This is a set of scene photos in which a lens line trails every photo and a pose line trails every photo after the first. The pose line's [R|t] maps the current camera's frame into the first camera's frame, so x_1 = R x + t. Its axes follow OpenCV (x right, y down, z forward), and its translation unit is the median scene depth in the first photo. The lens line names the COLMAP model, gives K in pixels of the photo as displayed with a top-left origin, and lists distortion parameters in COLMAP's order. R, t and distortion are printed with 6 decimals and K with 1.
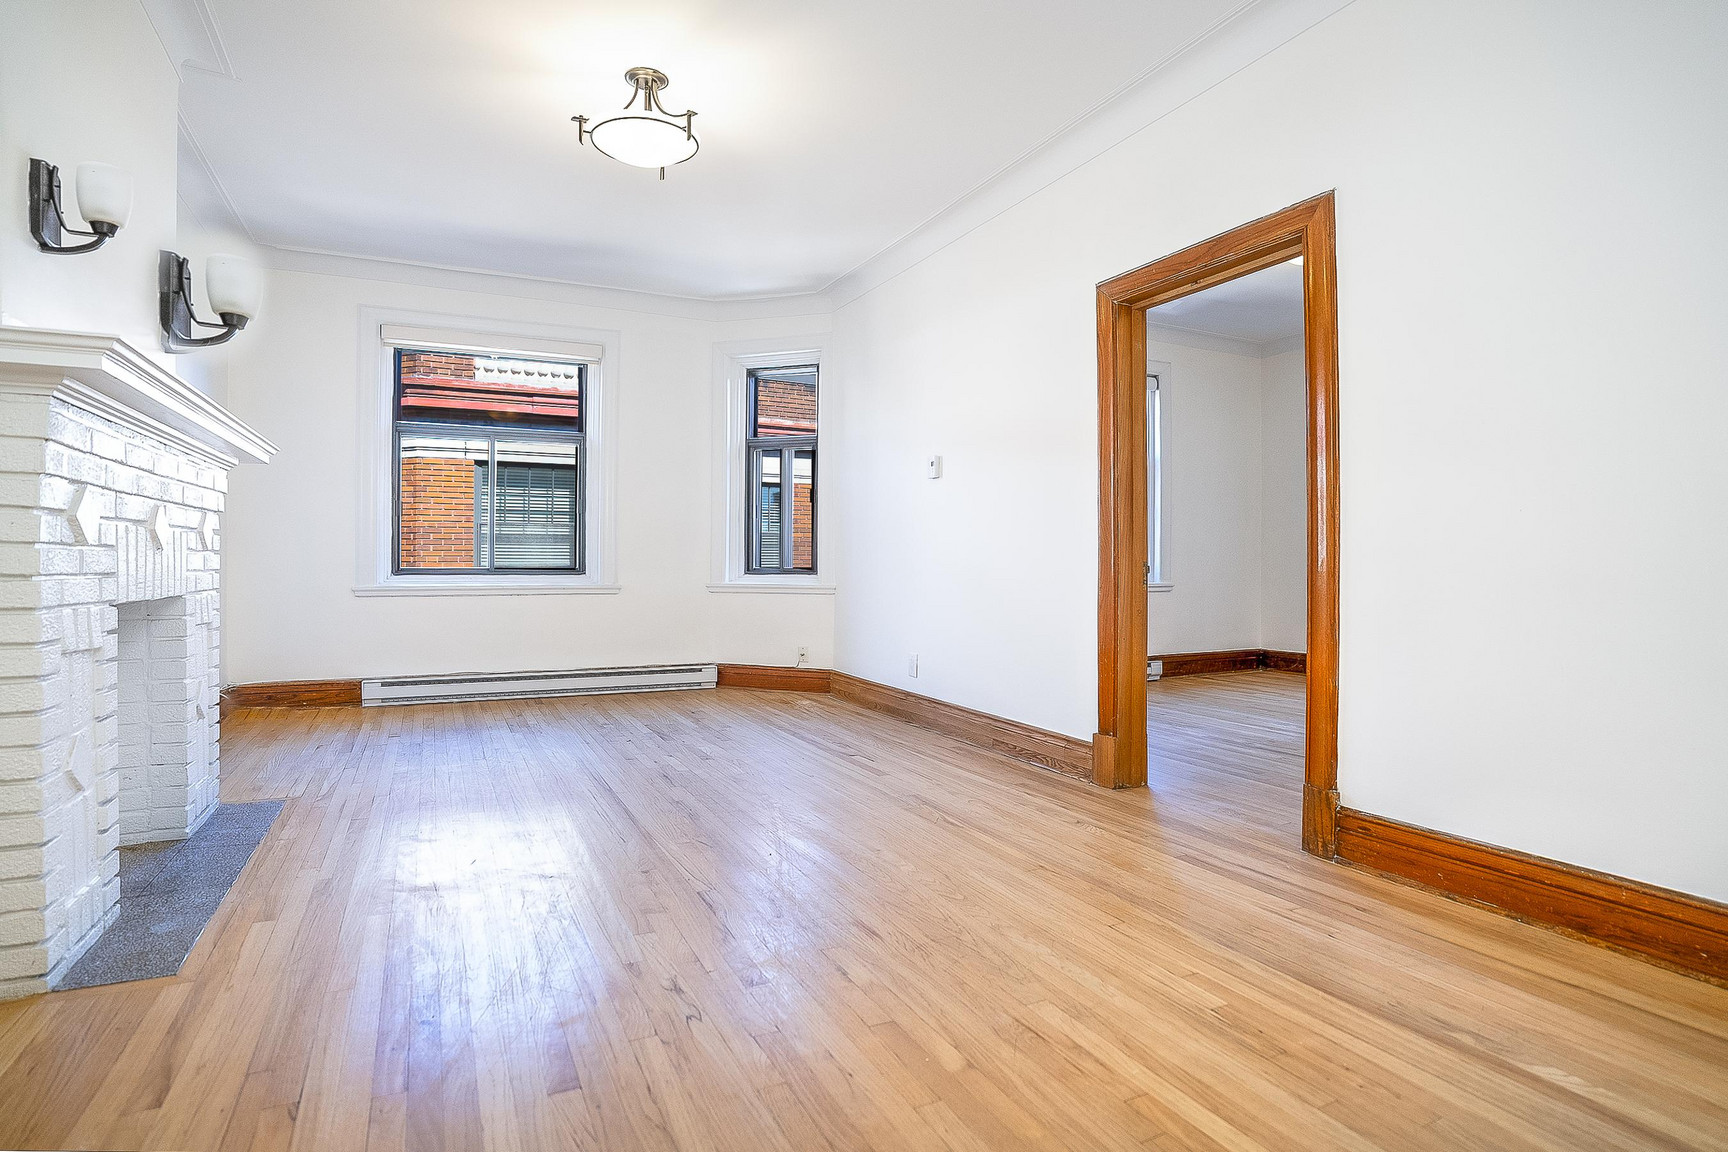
lens RADIAL K [[901.5, 0, 847.6], [0, 901.5, 576.6], [0, 0, 1]] dist [-0.076584, 0.036100]
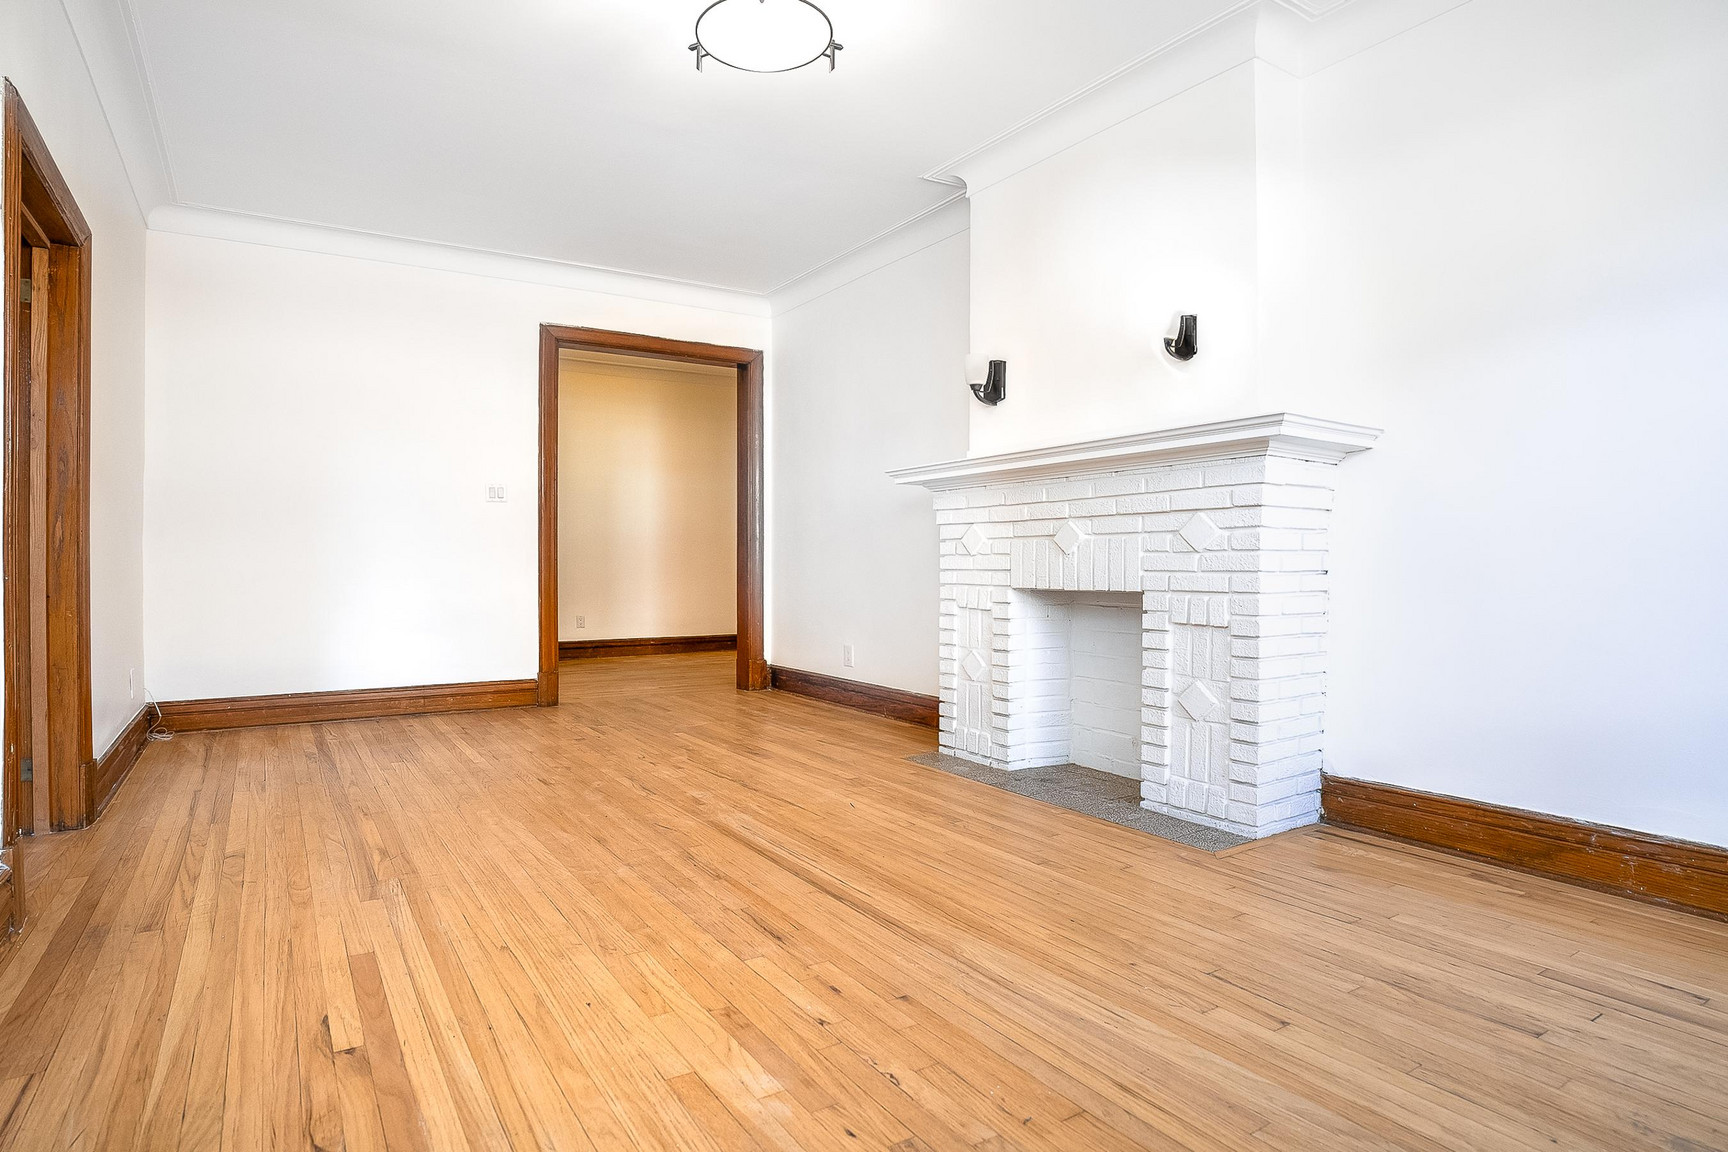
lens RADIAL K [[898.4, 0, 810.4], [0, 898.4, 566.0], [0, 0, 1]] dist [-0.066874, 0.035638]
pose [[-0.991398, -0.010213, -0.130481, -0.102842], [-0.011658, 0.999879, 0.010320, -0.010187], [0.130360, 0.011752, -0.991397, 1.079327]]
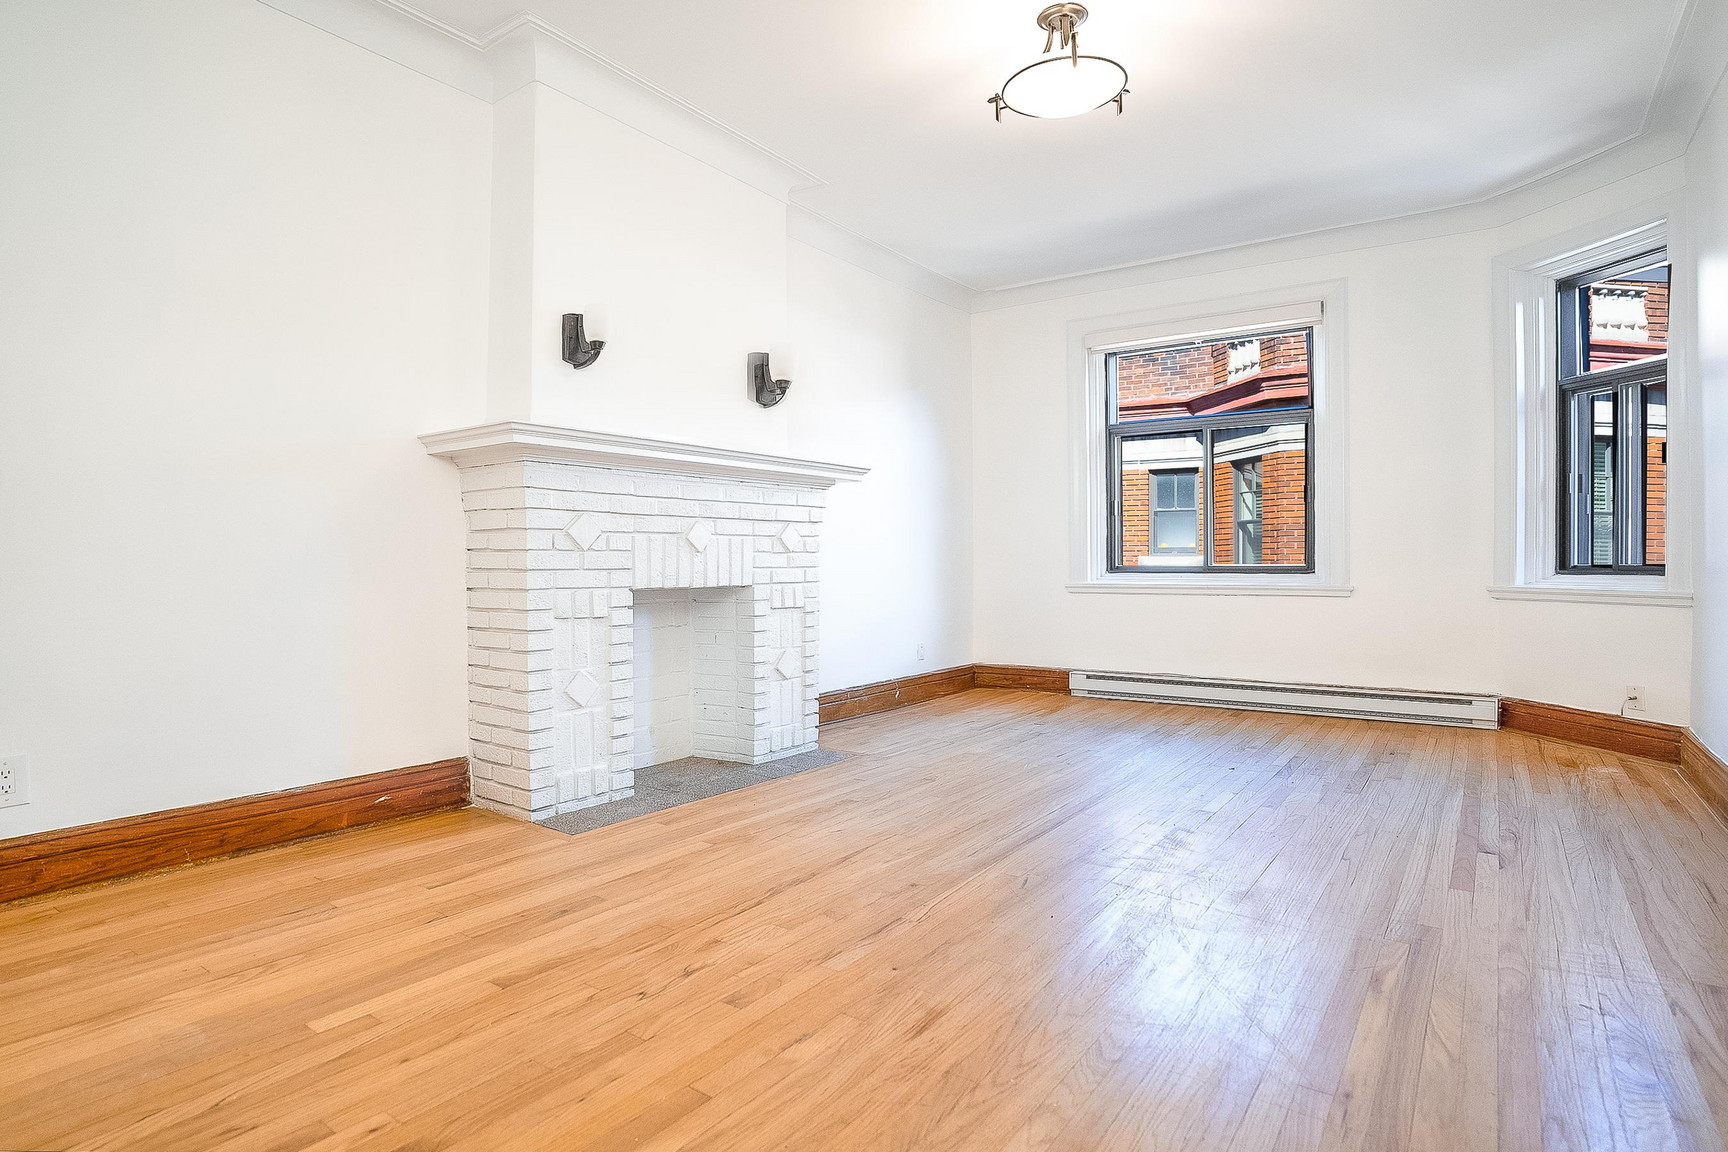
lens RADIAL K [[898.4, 0, 810.4], [0, 898.4, 566.0], [0, 0, 1]] dist [-0.066874, 0.035638]
pose [[0.464689, -0.003553, -0.885467, 0.262764], [-0.006723, 0.999949, -0.007541, 0.000550], [0.885449, 0.009457, 0.464641, 0.216447]]
